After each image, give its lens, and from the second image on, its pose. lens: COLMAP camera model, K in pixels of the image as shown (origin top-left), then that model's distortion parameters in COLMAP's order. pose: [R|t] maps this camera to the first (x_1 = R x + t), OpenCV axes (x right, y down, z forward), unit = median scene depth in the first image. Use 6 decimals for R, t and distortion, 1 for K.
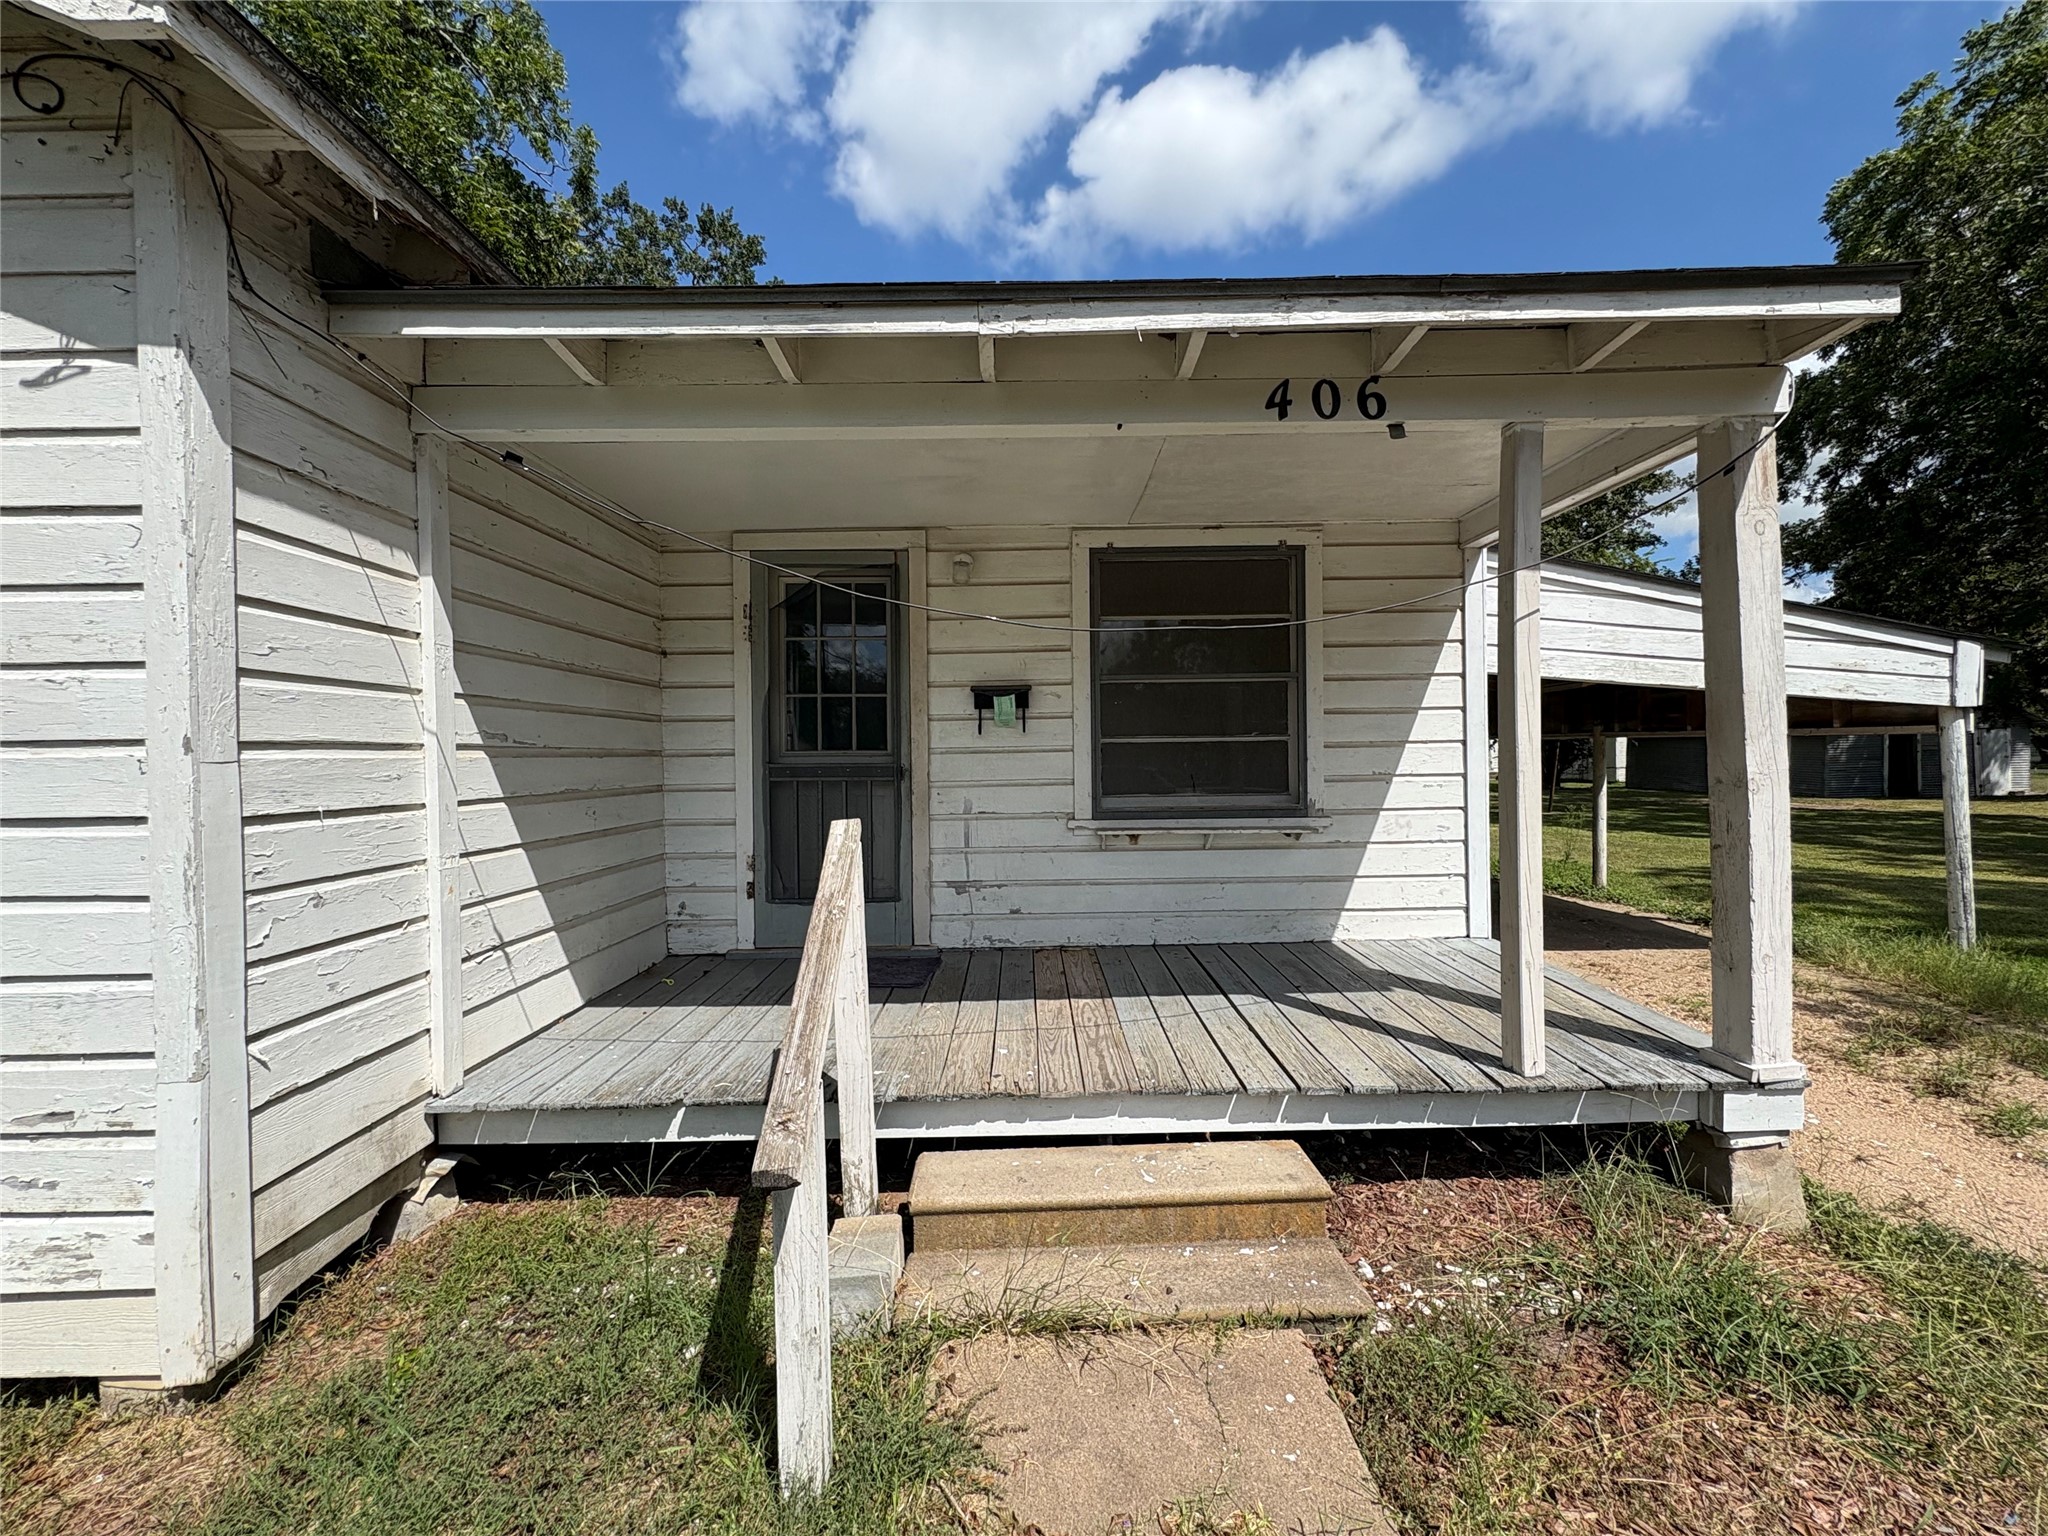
lens RADIAL K [[826.9, 0, 1024.0], [0, 826.9, 768.0], [0, 0, 1]] dist [-0.003494, -0.000081]
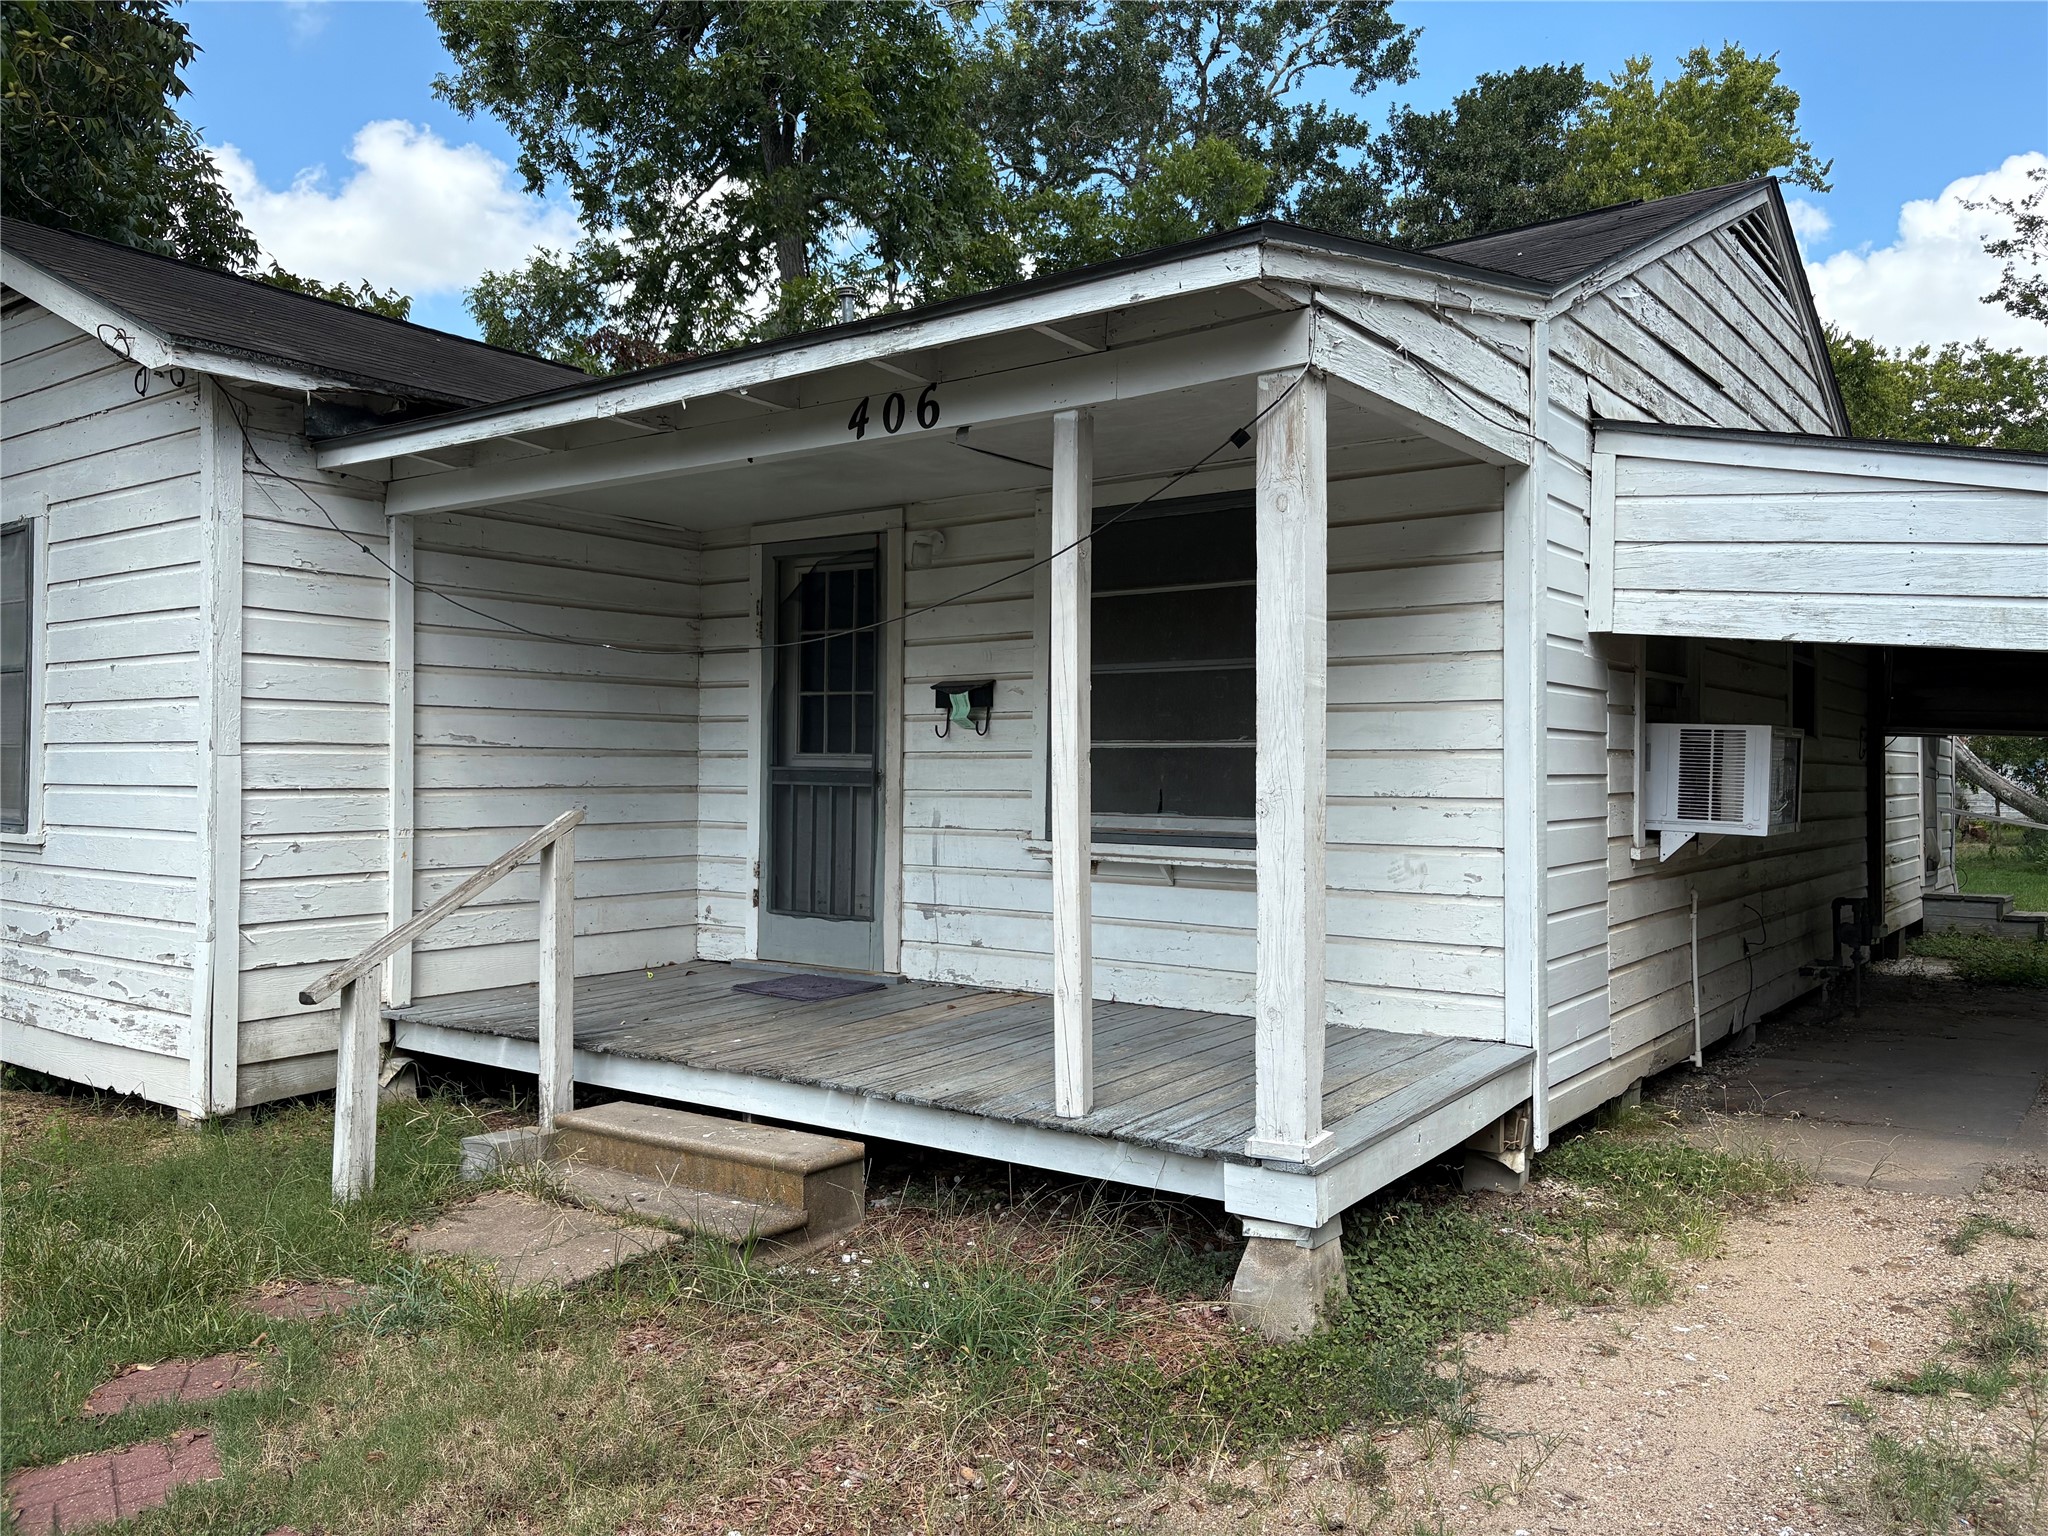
lens RADIAL K [[1535.8, 0, 1014.8], [0, 1535.8, 765.4], [0, 0, 1]] dist [0.060311, -0.075199]
pose [[0.801855, 0.017259, -0.597269, 0.973360], [-0.024677, 0.999686, -0.004243, -0.005440], [0.597008, 0.018141, 0.802030, -0.255210]]
